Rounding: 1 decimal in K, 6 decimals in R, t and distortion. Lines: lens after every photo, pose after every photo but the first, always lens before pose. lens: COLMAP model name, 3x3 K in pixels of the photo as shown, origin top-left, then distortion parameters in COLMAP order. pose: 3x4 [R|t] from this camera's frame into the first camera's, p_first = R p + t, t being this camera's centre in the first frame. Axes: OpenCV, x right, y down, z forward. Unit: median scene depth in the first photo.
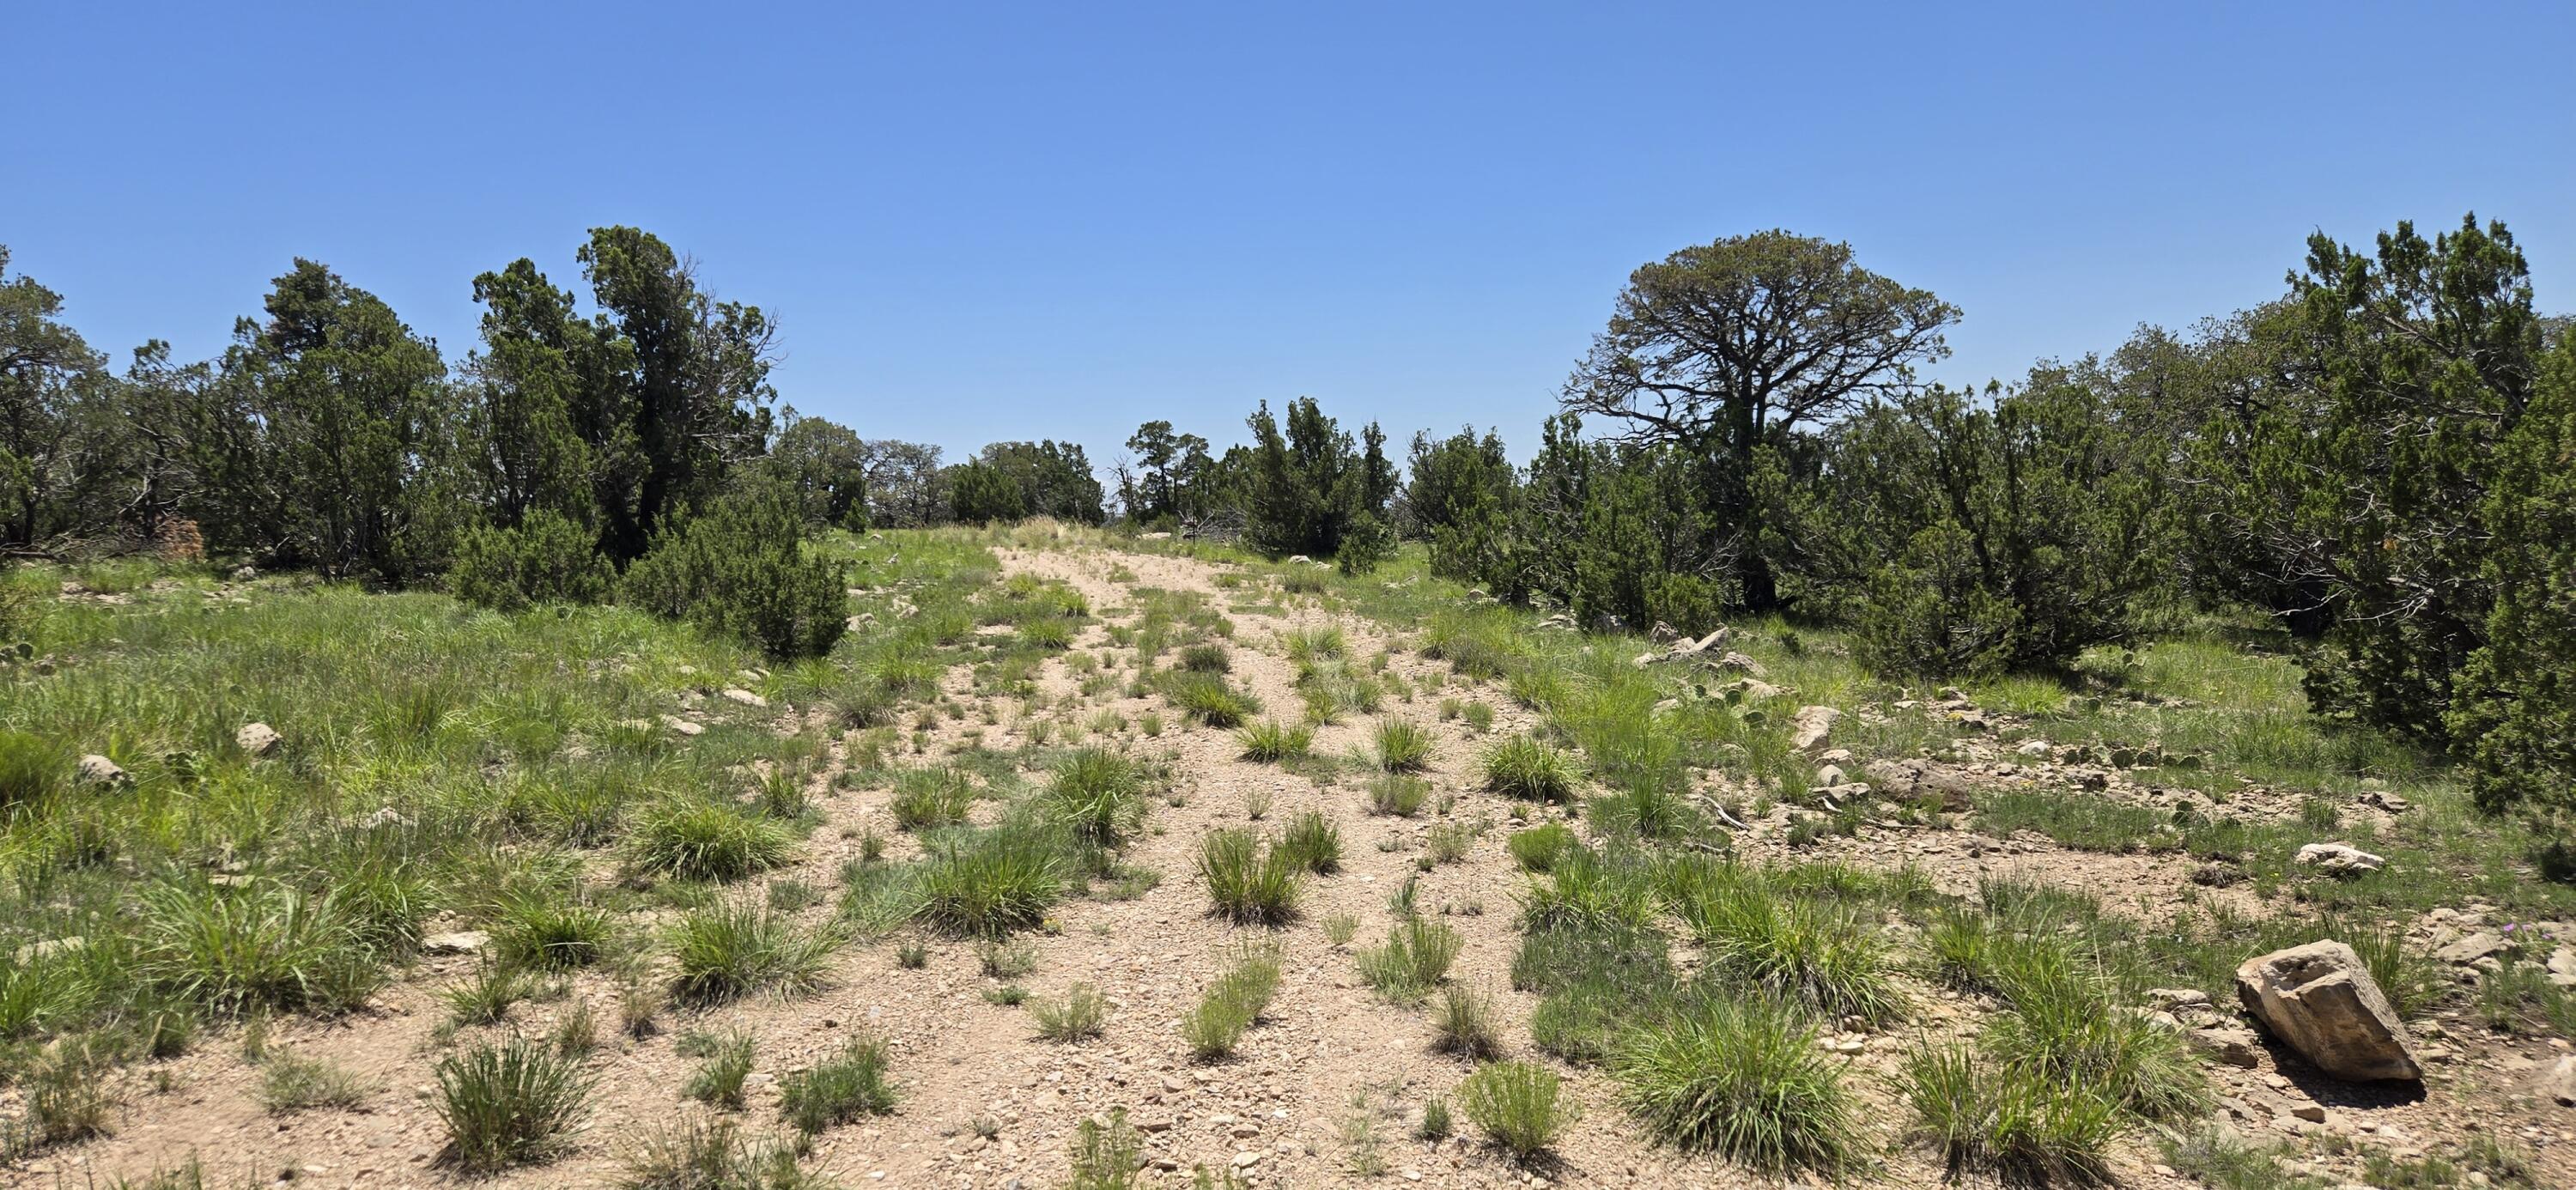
lens RADIAL K [[1704.9, 0, 1292.2], [0, 1704.9, 586.3], [0, 0, 1]] dist [0.061323, -0.069031]
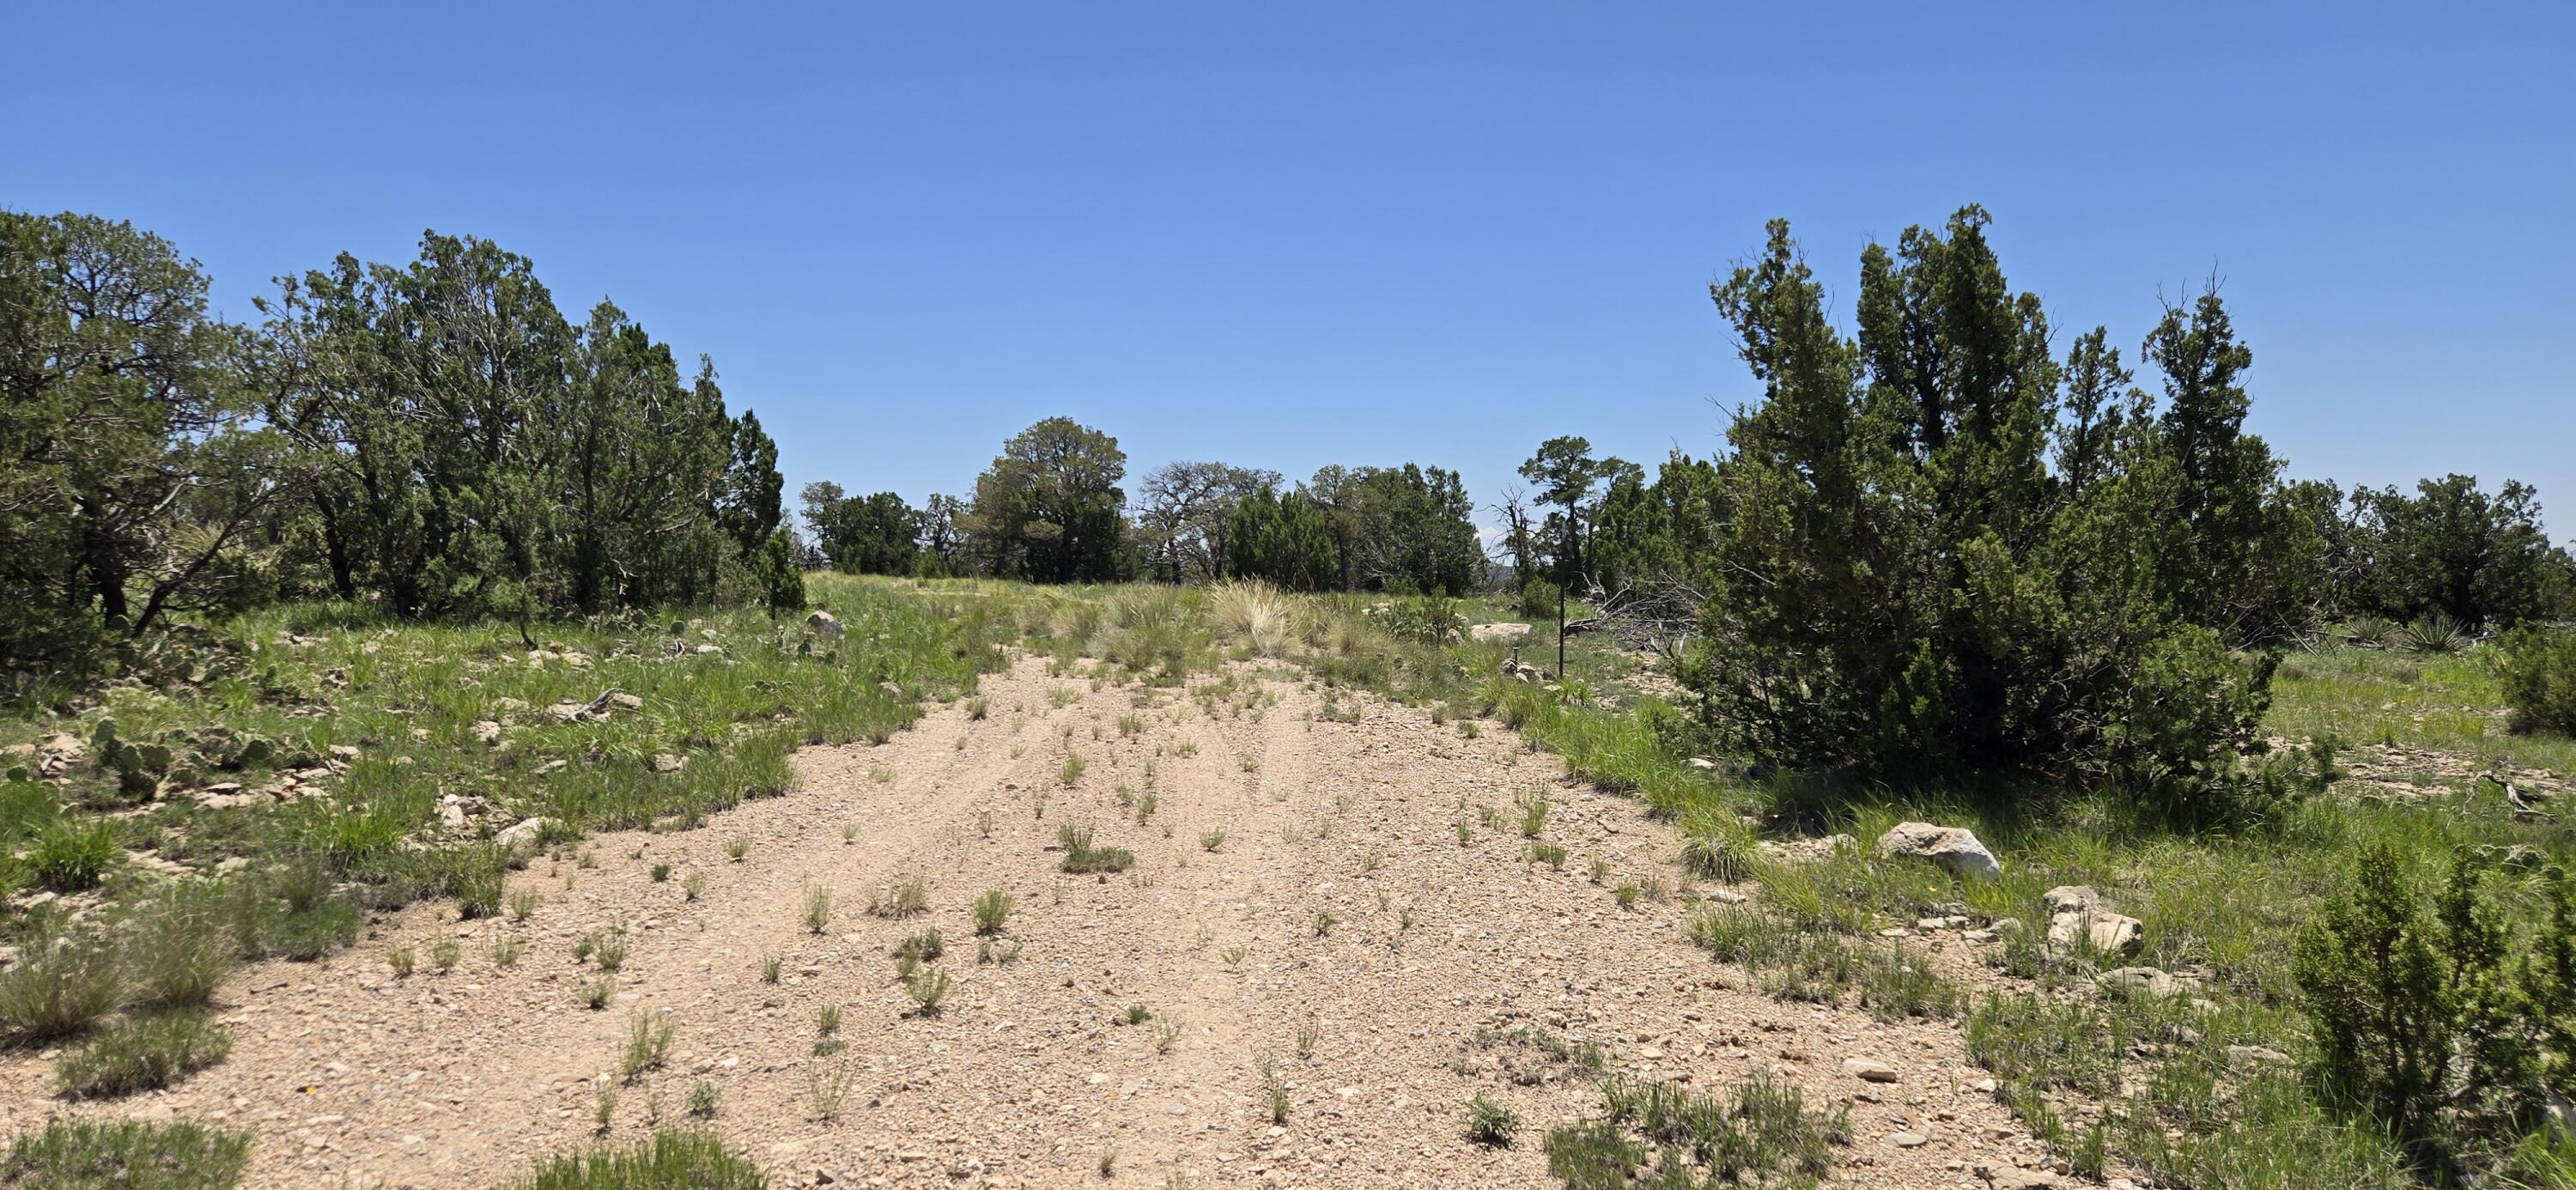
lens RADIAL K [[1704.9, 0, 1292.2], [0, 1704.9, 586.3], [0, 0, 1]] dist [0.061323, -0.069031]
pose [[0.965906, 0.037708, -0.256132, -0.009107], [-0.045238, 0.998698, -0.023570, -0.017316], [0.254910, 0.034354, 0.966354, 0.324052]]
